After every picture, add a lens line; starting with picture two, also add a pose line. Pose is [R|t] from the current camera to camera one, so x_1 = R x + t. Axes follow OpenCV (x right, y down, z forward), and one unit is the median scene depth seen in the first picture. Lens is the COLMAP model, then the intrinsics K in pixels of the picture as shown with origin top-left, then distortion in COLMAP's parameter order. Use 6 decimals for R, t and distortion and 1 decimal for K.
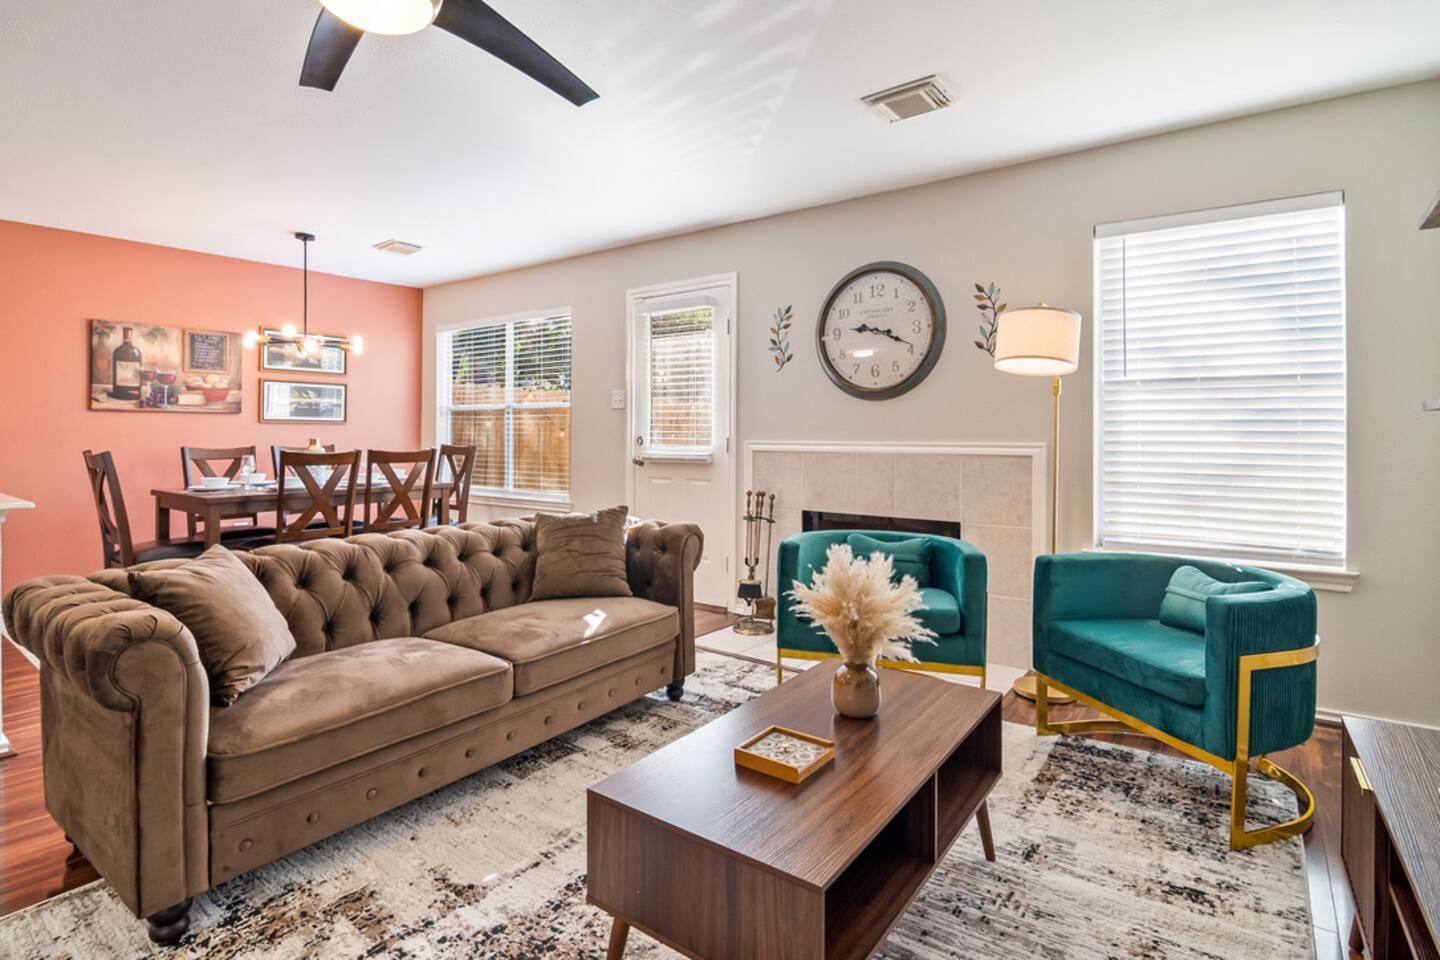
lens RADIAL K [[719.2, 0, 700.4], [0, 719.2, 414.3], [0, 0, 1]] dist [-0.013148, -0.005344]
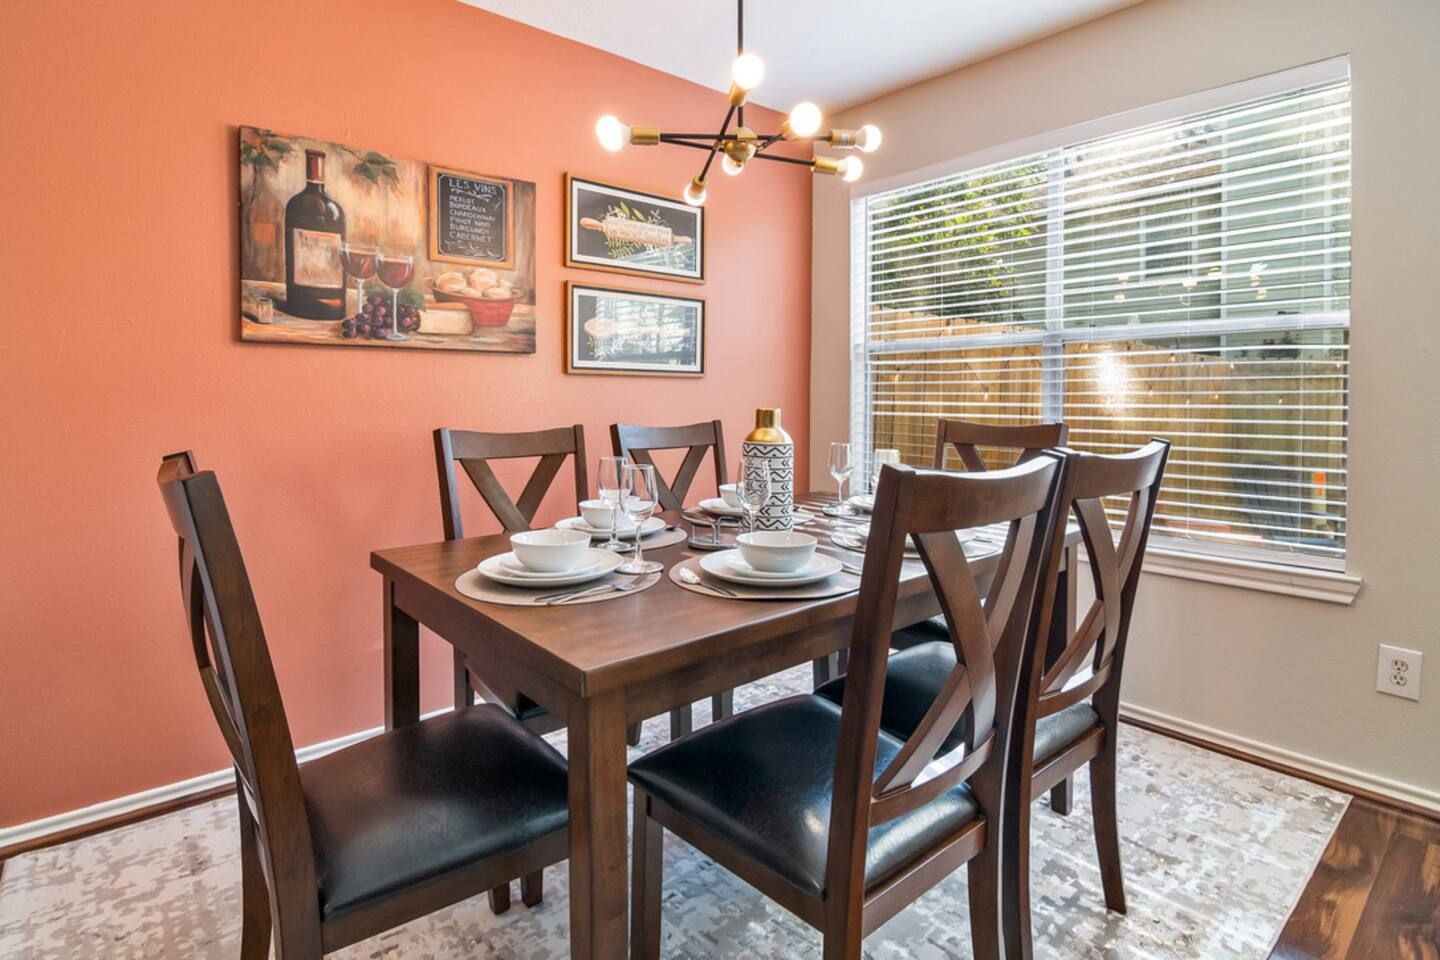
lens RADIAL K [[719.2, 0, 691.1], [0, 719.2, 393.8], [0, 0, 1]] dist [-0.013148, -0.005344]
pose [[0.970874, -0.003274, -0.239570, -0.466813], [0.008148, 0.999779, 0.019359, 0.018500], [0.239453, -0.020747, 0.970686, 0.612644]]
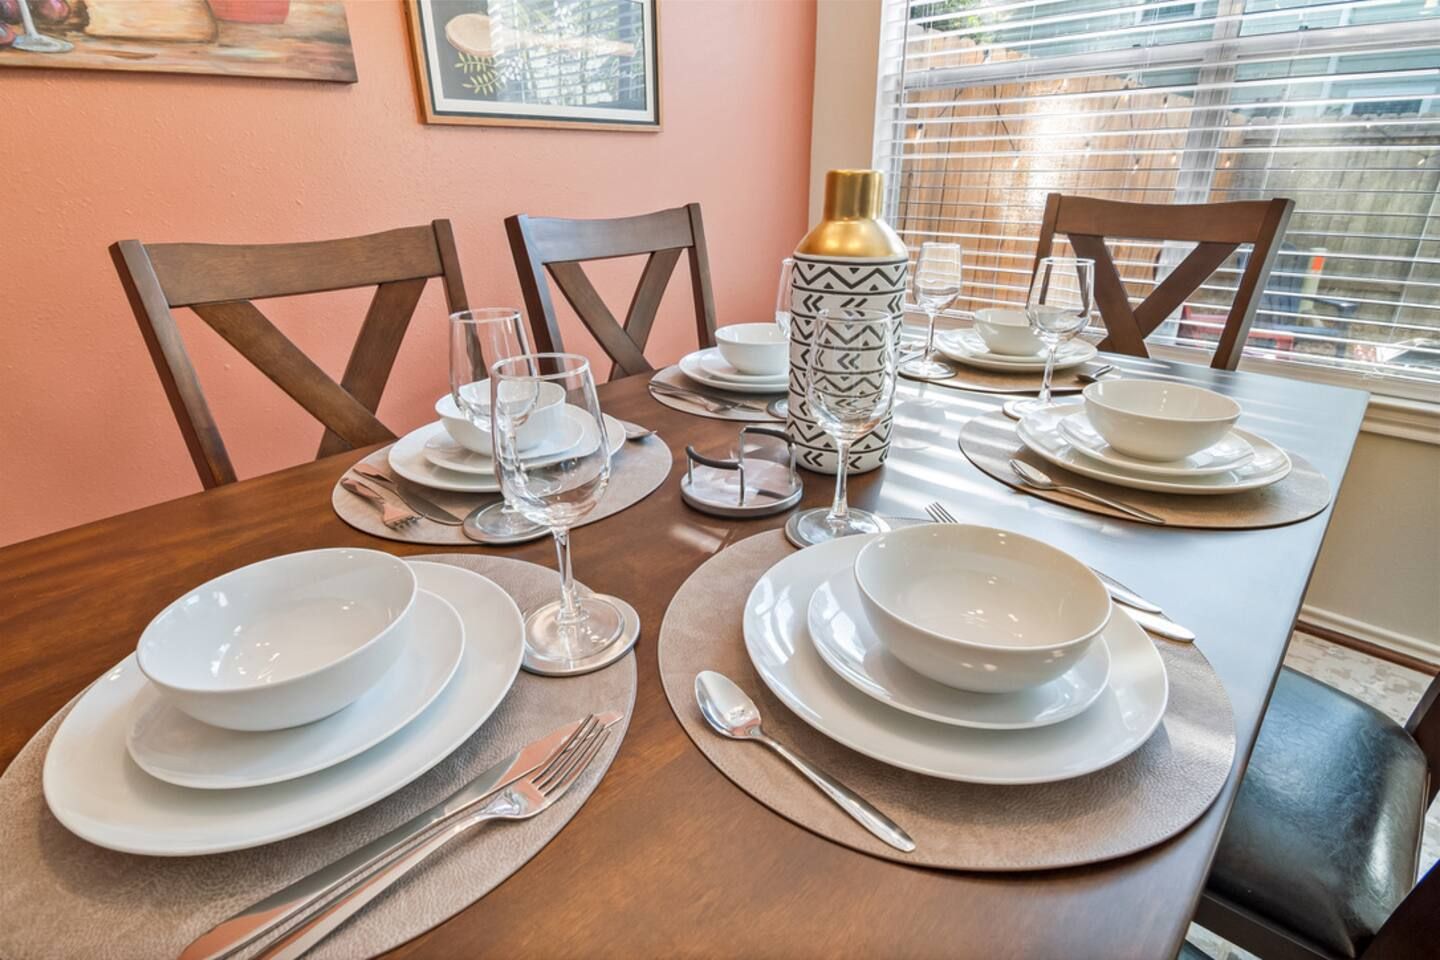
lens RADIAL K [[719.2, 0, 693.8], [0, 719.2, 473.3], [0, 0, 1]] dist [-0.013148, -0.005344]
pose [[0.987687, 0.036637, -0.152091, -0.521142], [0.028622, 0.913462, 0.405916, 0.028596], [0.153801, -0.405271, 0.901166, 0.795359]]
